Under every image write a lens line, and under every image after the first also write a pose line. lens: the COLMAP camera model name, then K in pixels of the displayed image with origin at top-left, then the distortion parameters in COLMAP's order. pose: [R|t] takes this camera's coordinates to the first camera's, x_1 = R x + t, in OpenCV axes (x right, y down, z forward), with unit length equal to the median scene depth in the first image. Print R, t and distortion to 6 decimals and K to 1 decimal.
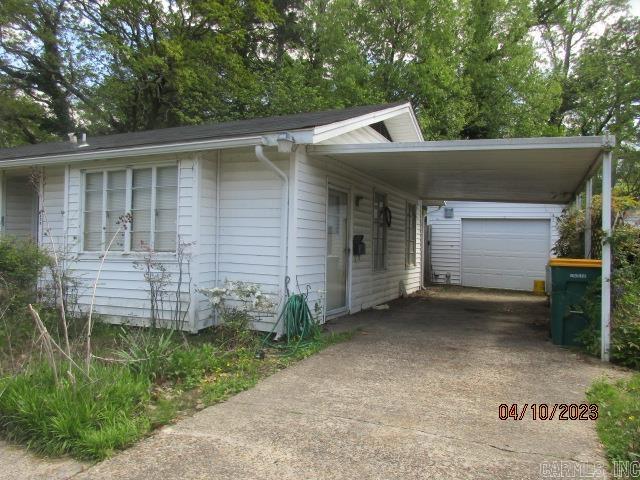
lens RADIAL K [[480.6, 0, 320.0], [0, 480.6, 240.0], [0, 0, 1]] dist [0.006087, -0.000675]
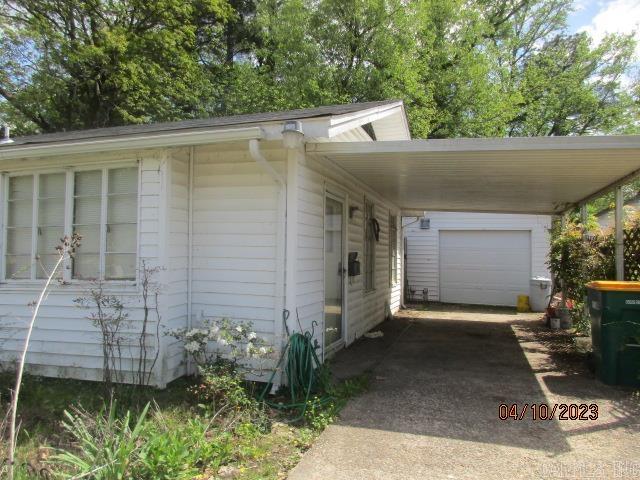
lens RADIAL K [[480.6, 0, 320.0], [0, 480.6, 240.0], [0, 0, 1]] dist [0.006087, -0.000675]
pose [[0.992964, -0.007121, 0.118203, -0.077442], [0.009410, 0.999779, -0.018816, -0.016473], [-0.118043, 0.019796, 0.992811, 0.163527]]
